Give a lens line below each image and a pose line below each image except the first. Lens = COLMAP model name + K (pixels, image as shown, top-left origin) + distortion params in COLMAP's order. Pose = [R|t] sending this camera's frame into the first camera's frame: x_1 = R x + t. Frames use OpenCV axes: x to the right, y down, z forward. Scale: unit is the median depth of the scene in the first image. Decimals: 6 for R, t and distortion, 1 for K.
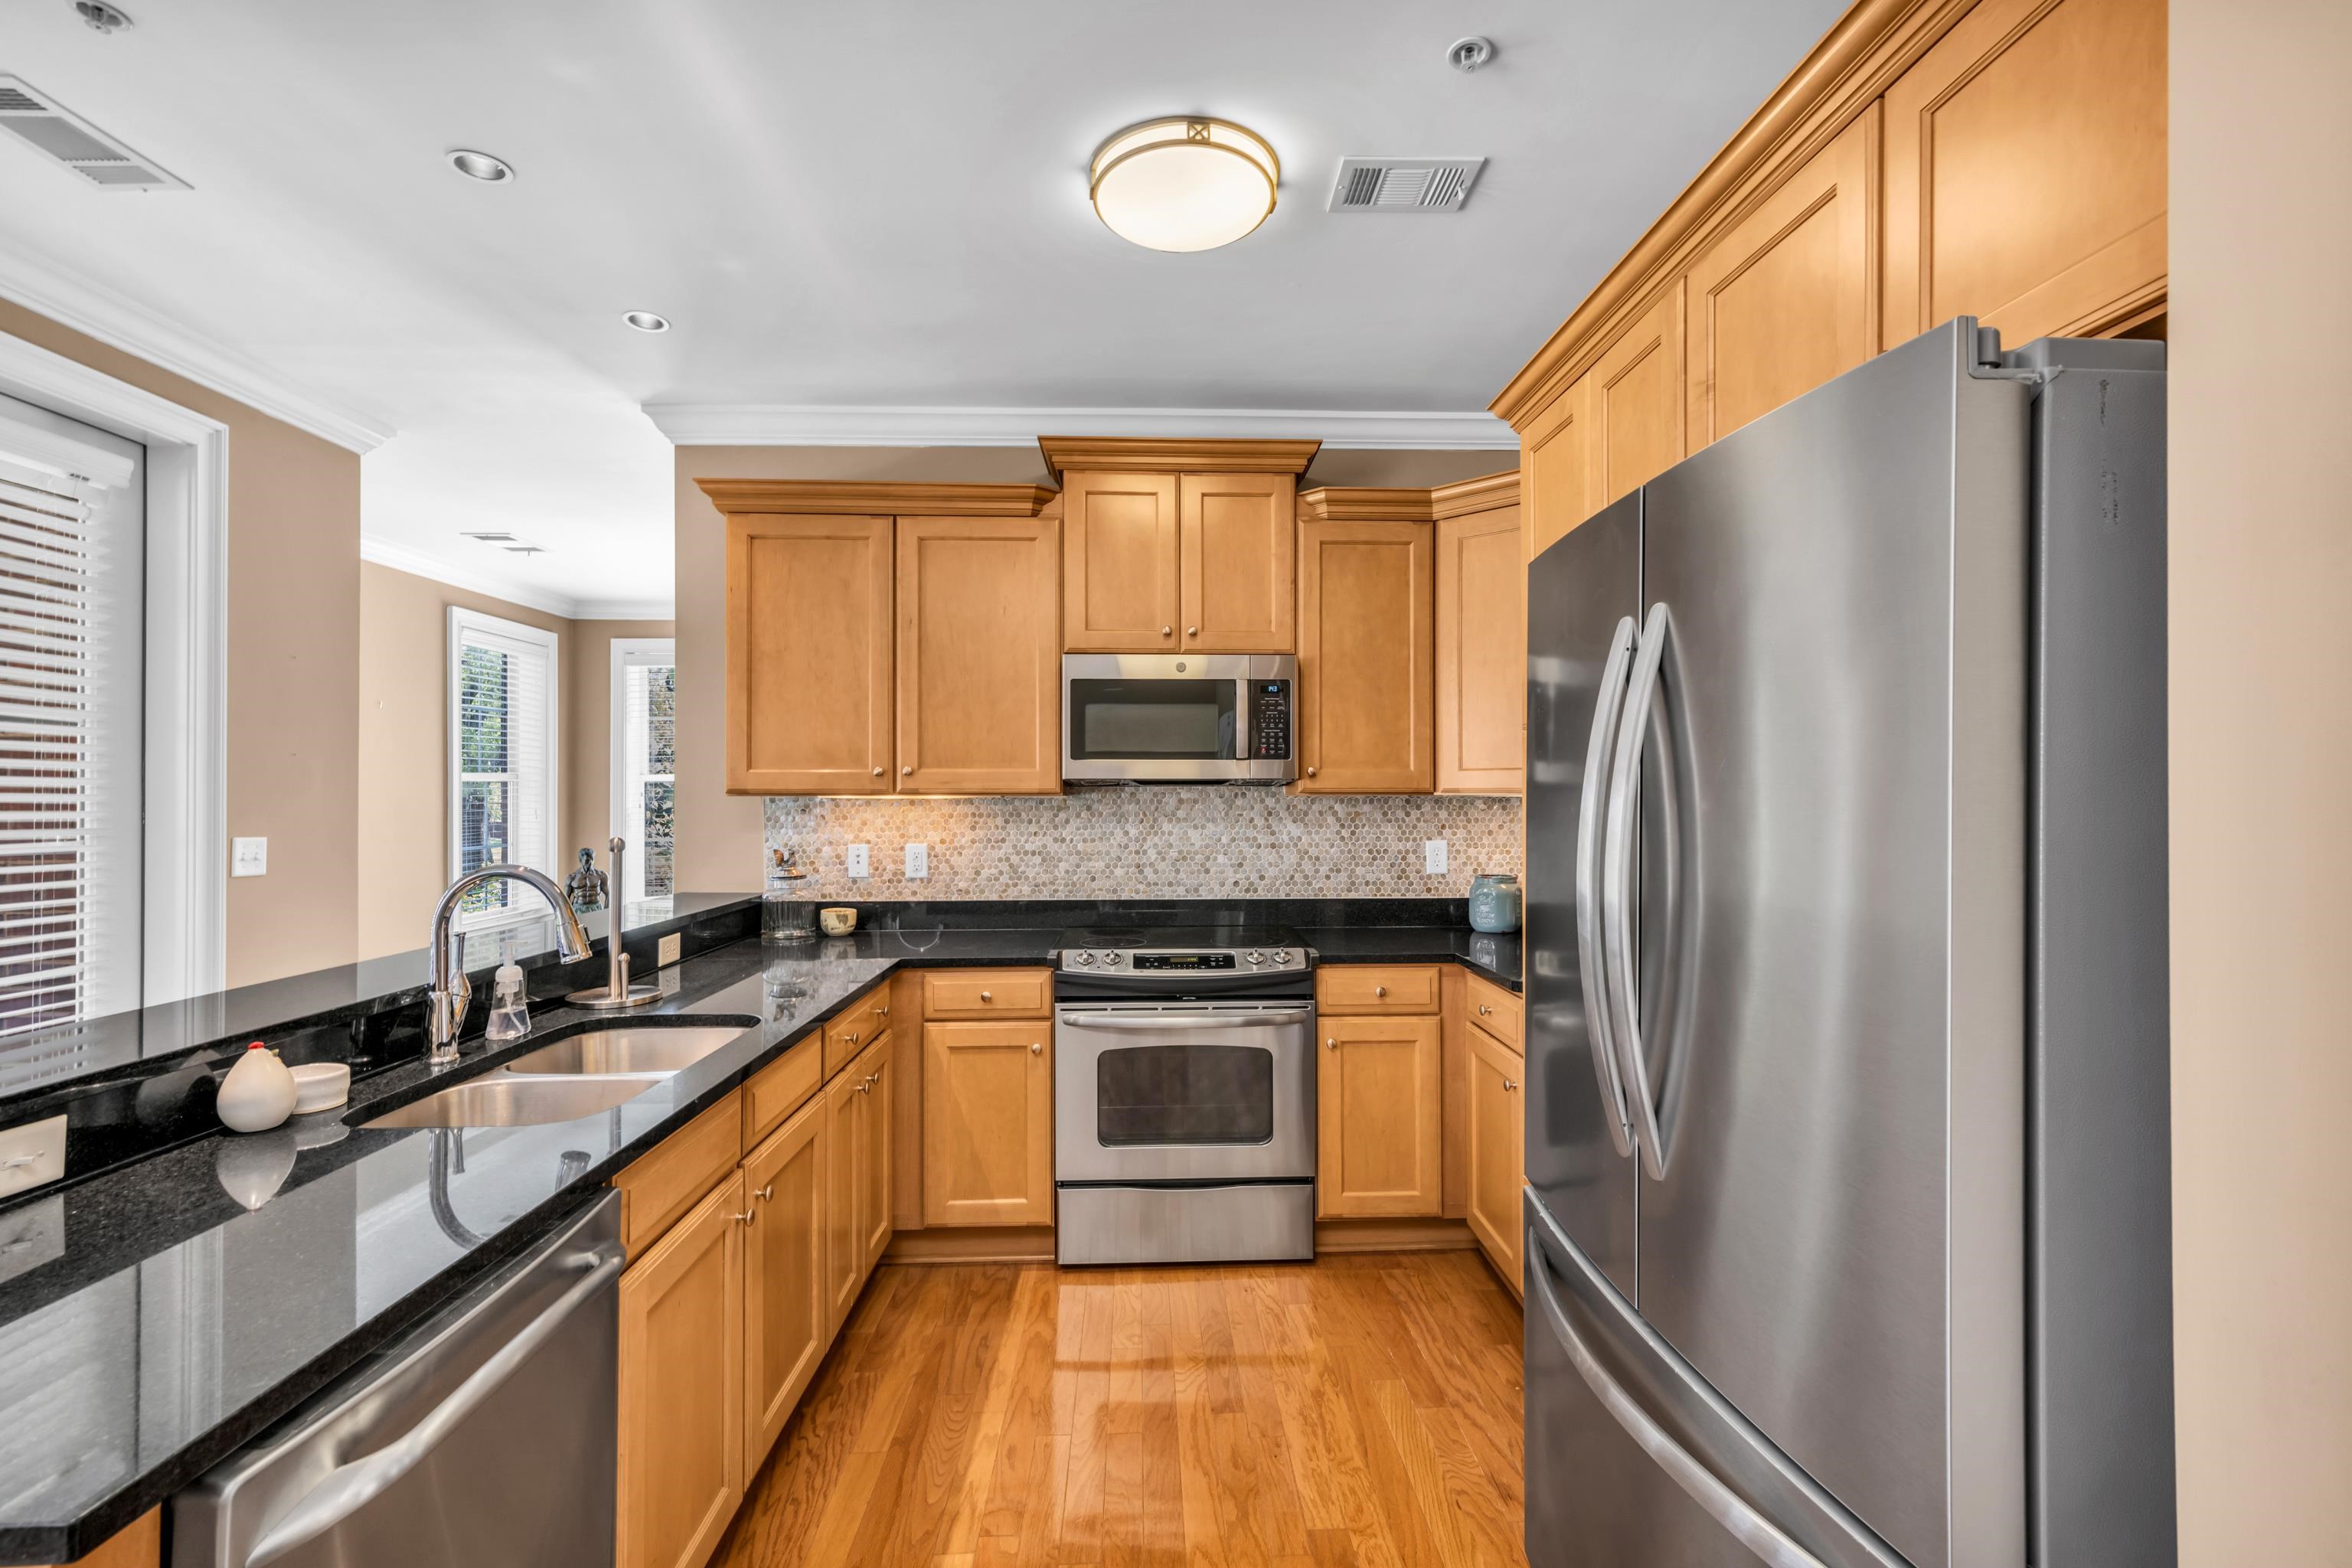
lens RADIAL K [[1008.5, 0, 1154.7], [0, 1008.5, 790.0], [0, 0, 1]] dist [0.000781, -0.000044]
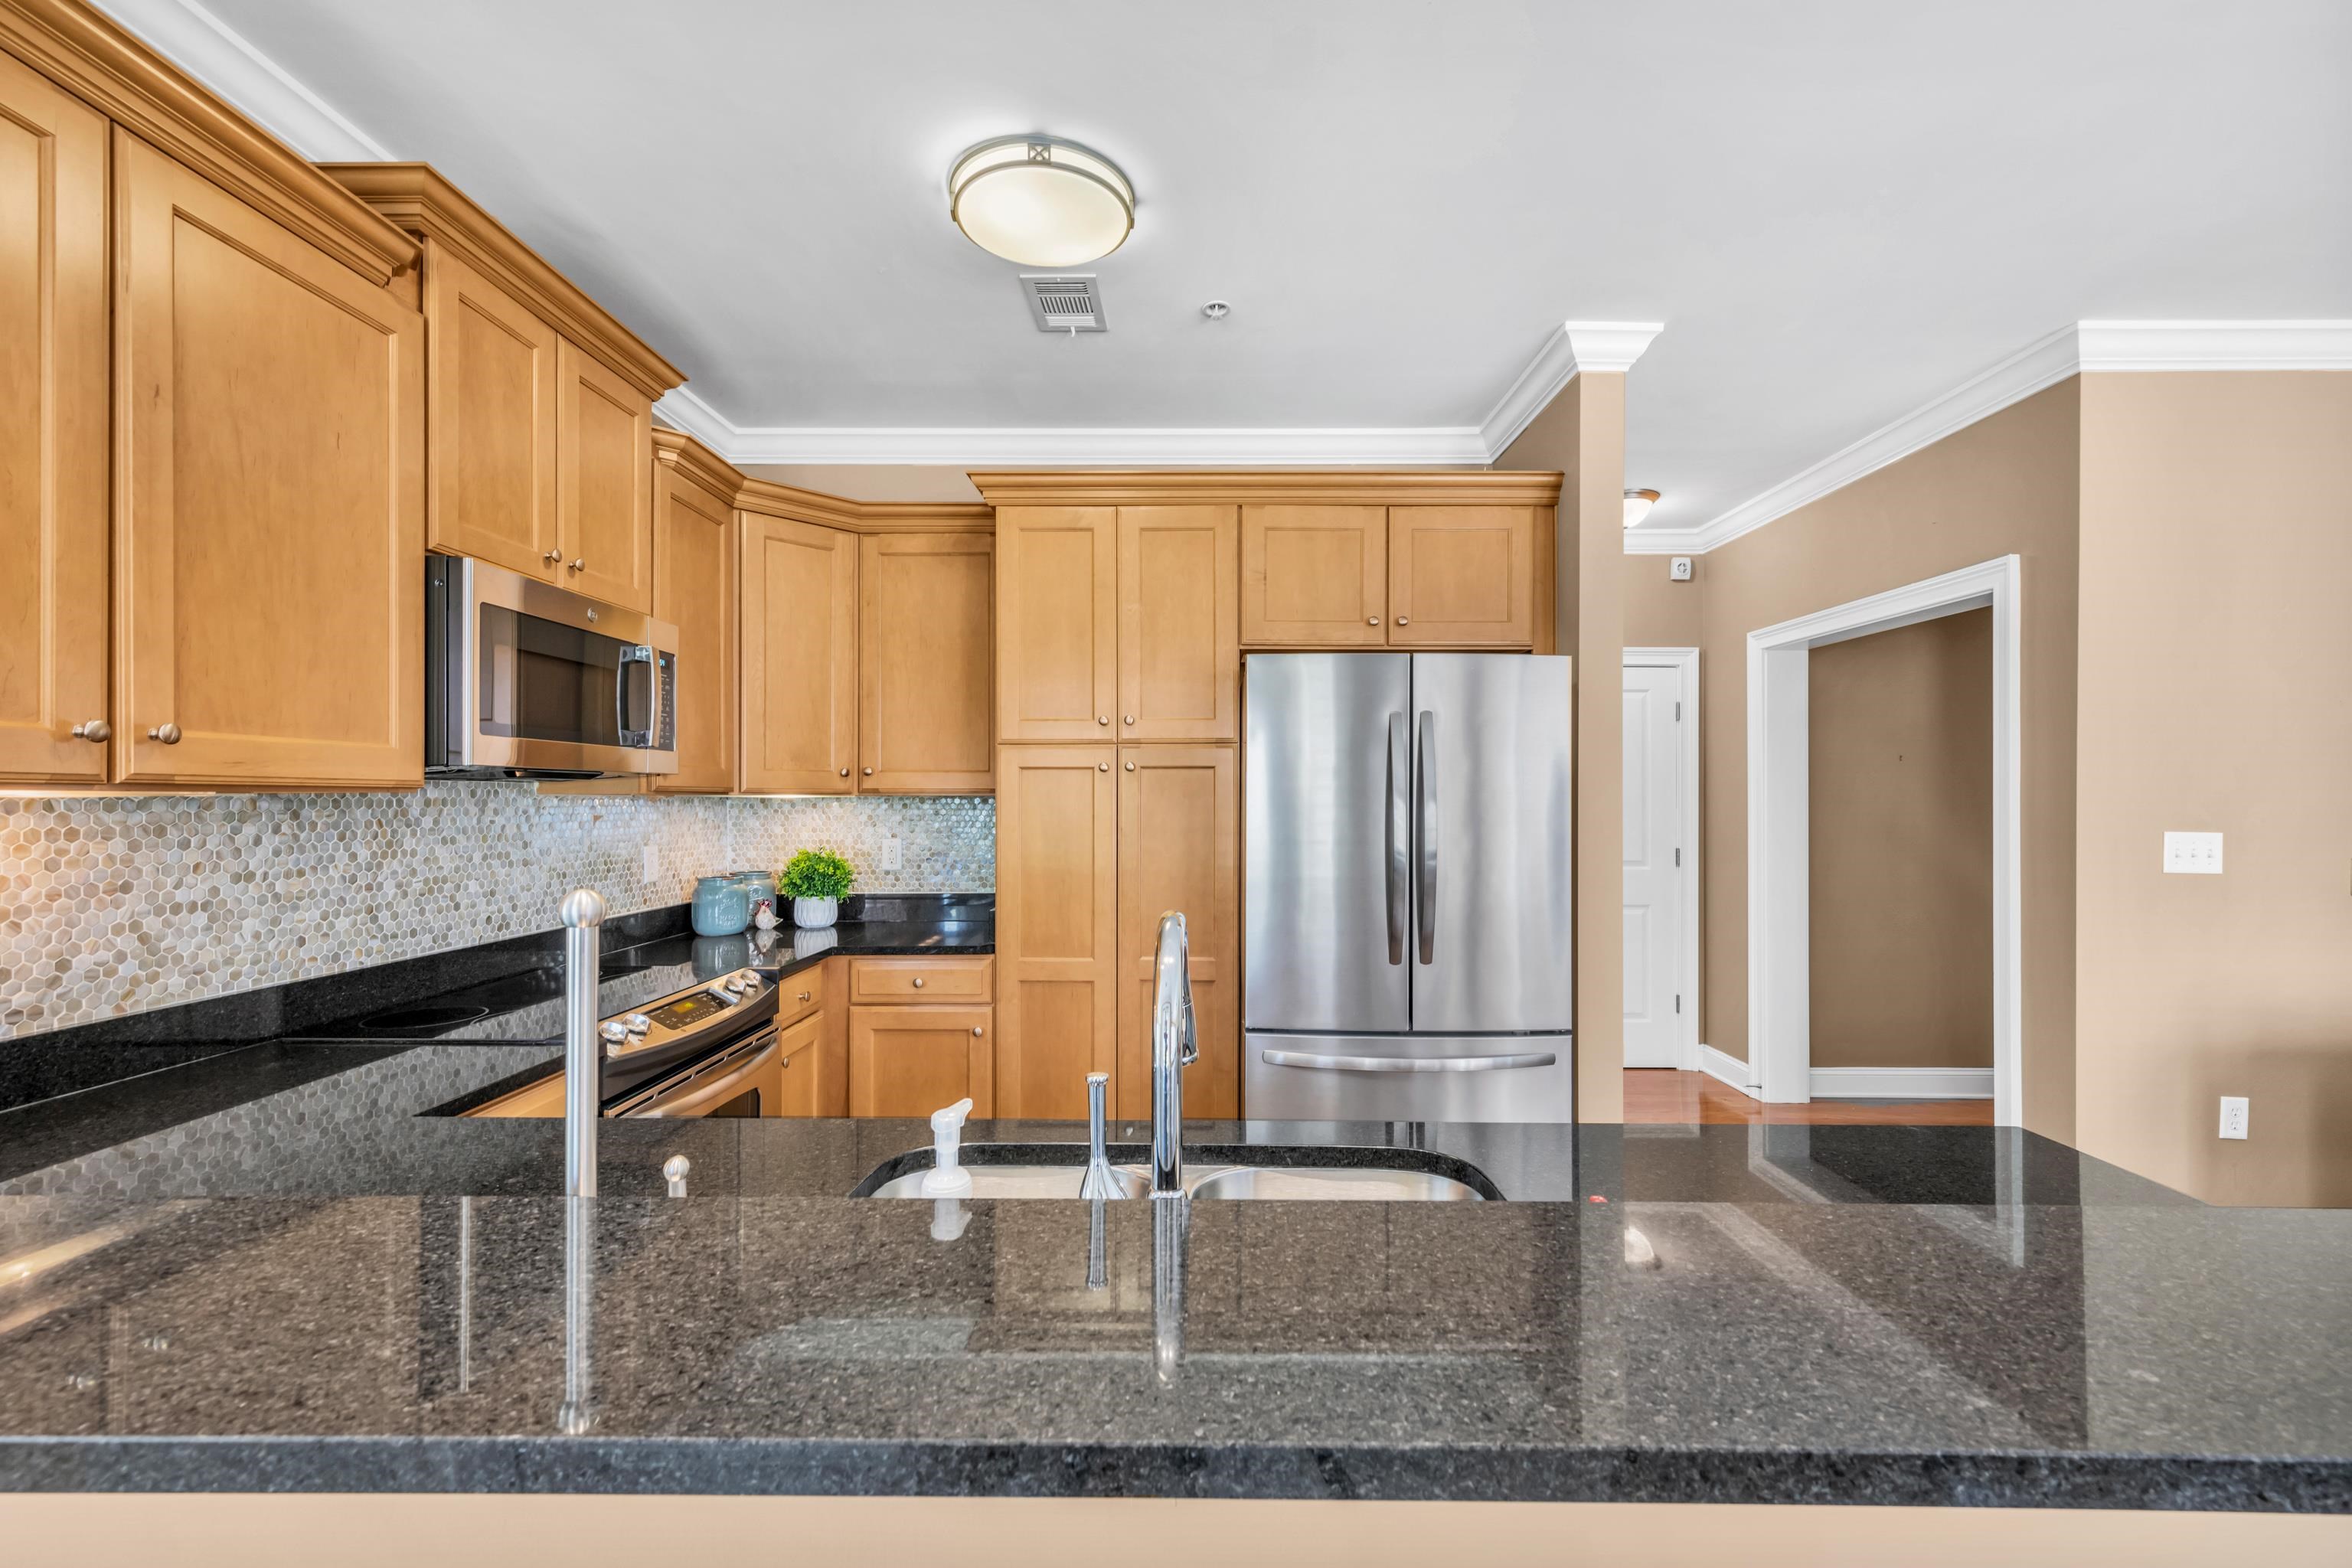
lens RADIAL K [[1013.1, 0, 1181.0], [0, 1013.1, 796.5], [0, 0, 1]] dist [0.000021, -0.000011]
pose [[0.035101, 0.003653, 0.999377, -0.677042], [-0.005985, 0.999976, -0.003445, 0.007320], [-0.999366, -0.005861, 0.035122, 0.552825]]
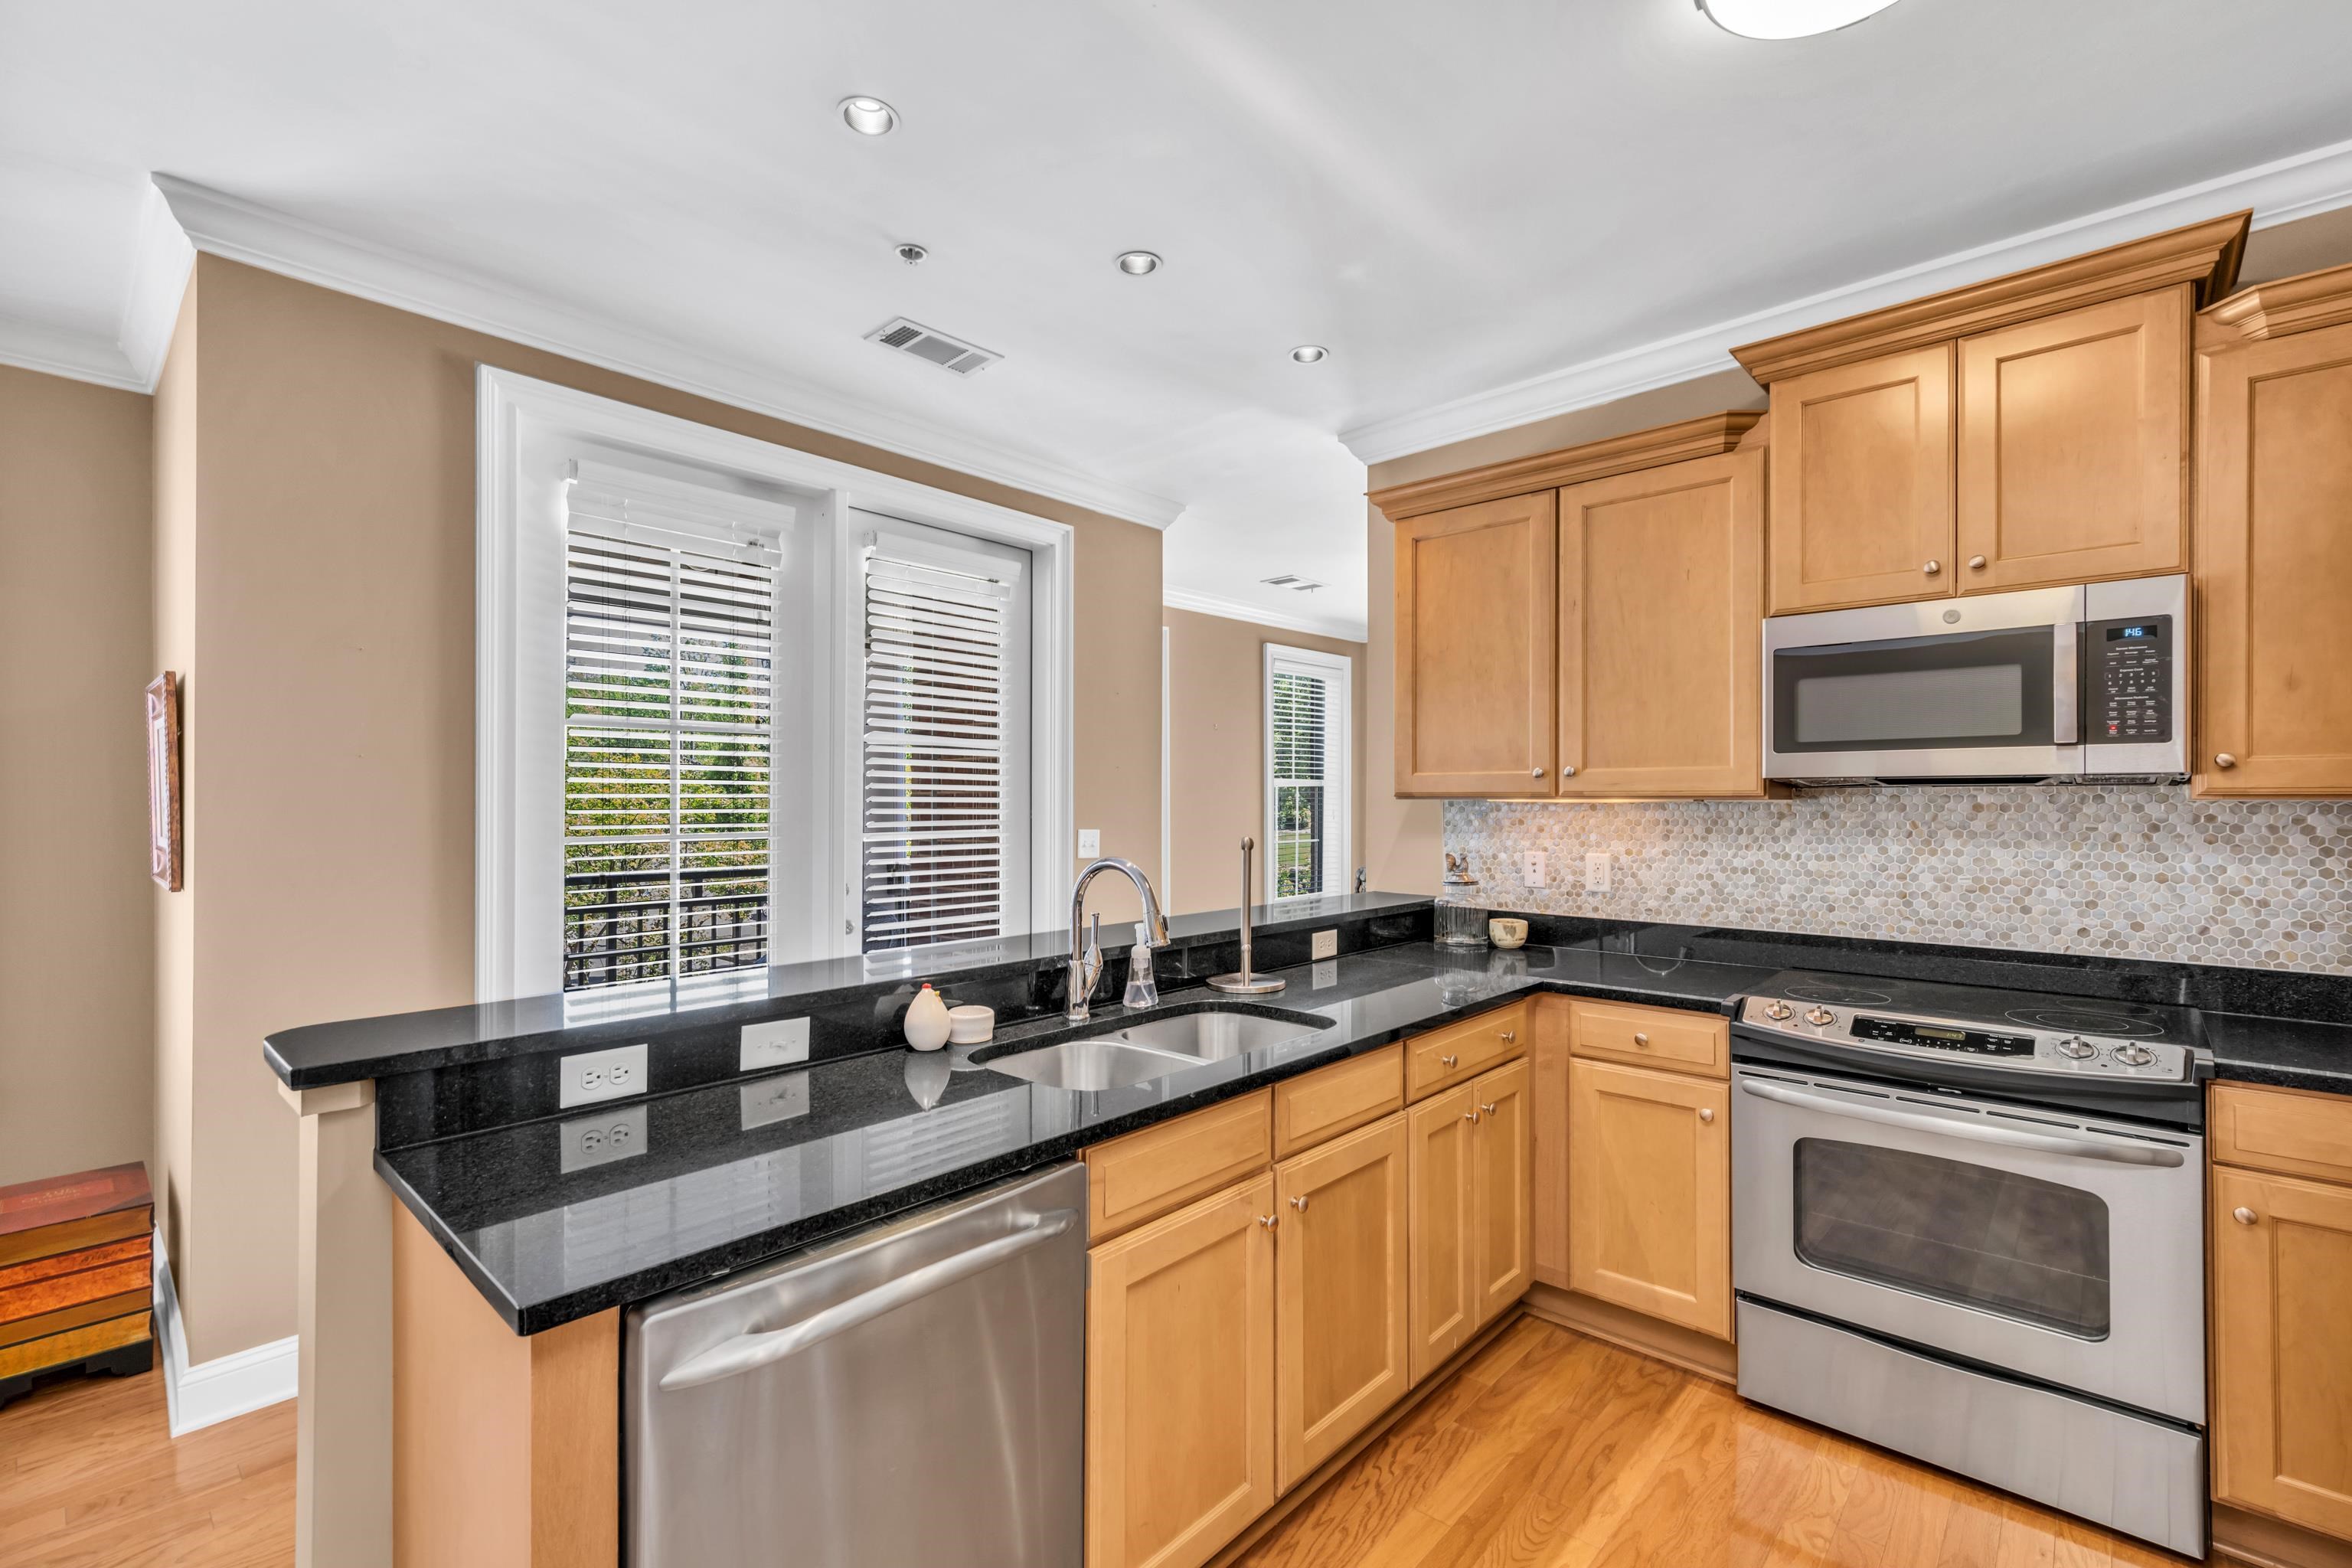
lens RADIAL K [[997.2, 0, 1186.5], [0, 997.2, 799.3], [0, 0, 1]] dist [0.003467, 0.000603]
pose [[0.725494, 0.001320, -0.688227, 0.118006], [0.002443, 0.999987, 0.004492, 0.000872], [0.688224, -0.004940, 0.725481, 0.127820]]
